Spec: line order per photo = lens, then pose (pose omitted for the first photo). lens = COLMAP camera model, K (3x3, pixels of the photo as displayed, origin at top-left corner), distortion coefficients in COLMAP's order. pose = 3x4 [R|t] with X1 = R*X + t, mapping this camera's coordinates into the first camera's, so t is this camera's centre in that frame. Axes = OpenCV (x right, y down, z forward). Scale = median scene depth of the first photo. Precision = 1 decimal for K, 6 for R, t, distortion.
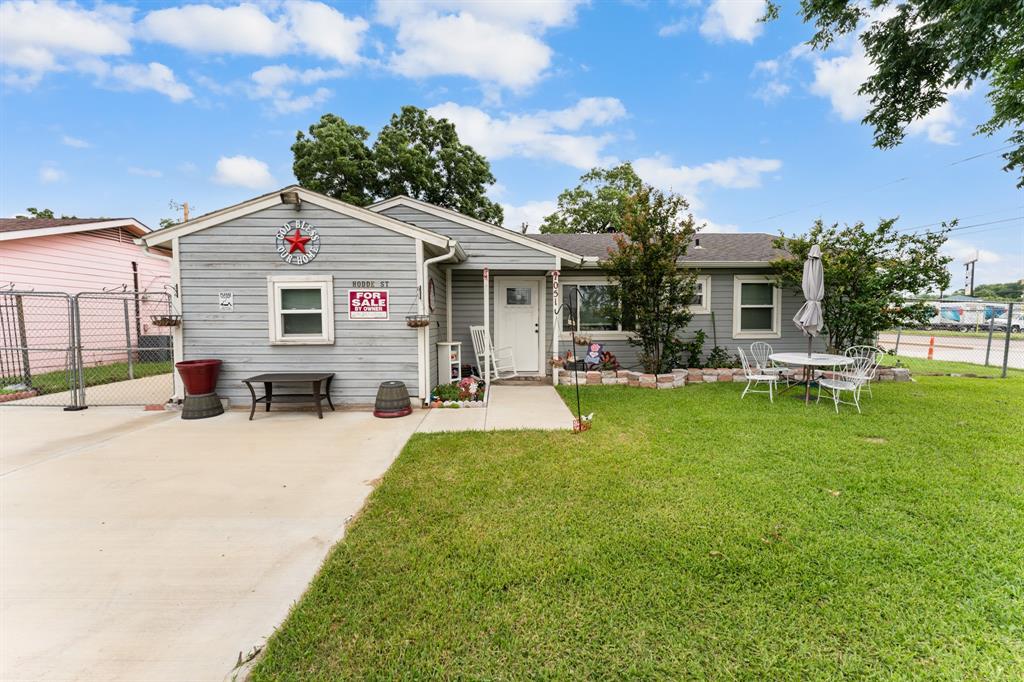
lens RADIAL K [[402.2, 0, 512.0], [0, 402.2, 341.0], [0, 0, 1]] dist [0.001511, 0.000103]
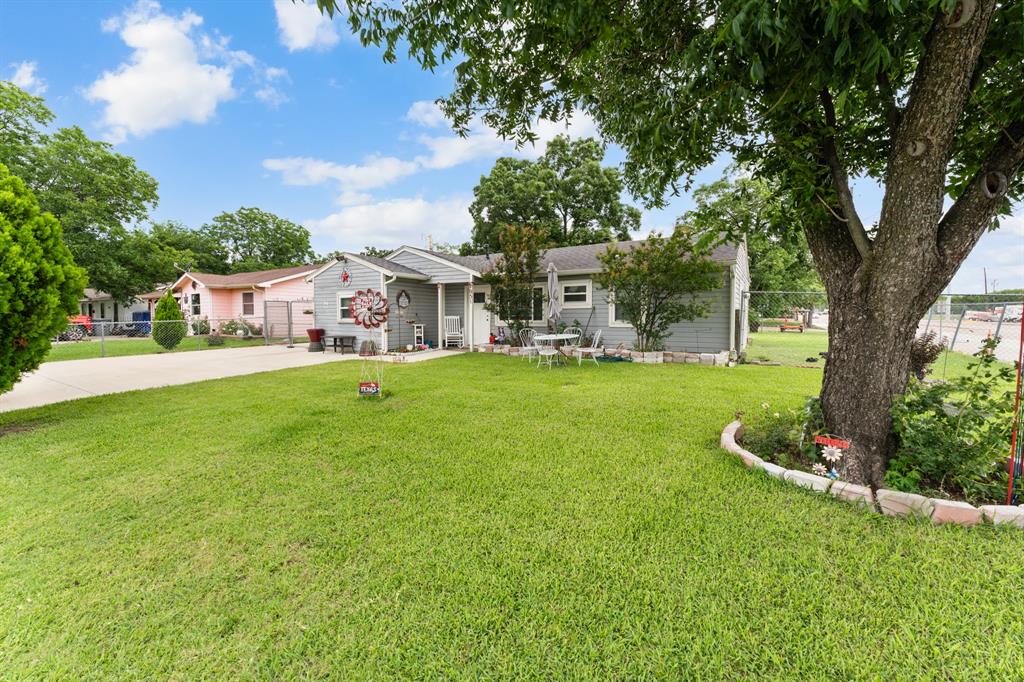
lens RADIAL K [[402.2, 0, 512.0], [0, 402.2, 341.0], [0, 0, 1]] dist [0.001511, 0.000103]
pose [[0.837589, 0.038652, -0.544932, 1.464224], [-0.034585, 0.999245, 0.017717, 0.038870], [0.545205, 0.004007, 0.838293, -0.370016]]
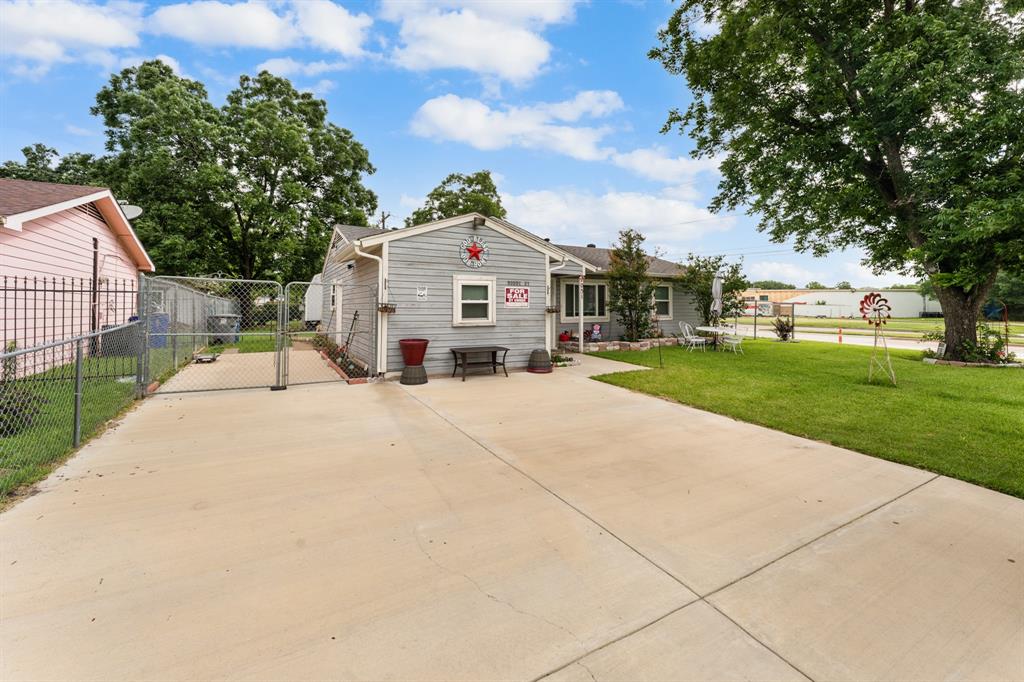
lens RADIAL K [[417.2, 0, 513.6], [0, 417.2, 311.7], [0, 0, 1]] dist [0.021156, 0.000006]
pose [[0.881453, -0.000903, 0.472272, -1.073282], [0.023767, 0.998816, -0.042450, 0.023625], [-0.471674, 0.048642, 0.880430, -0.307415]]
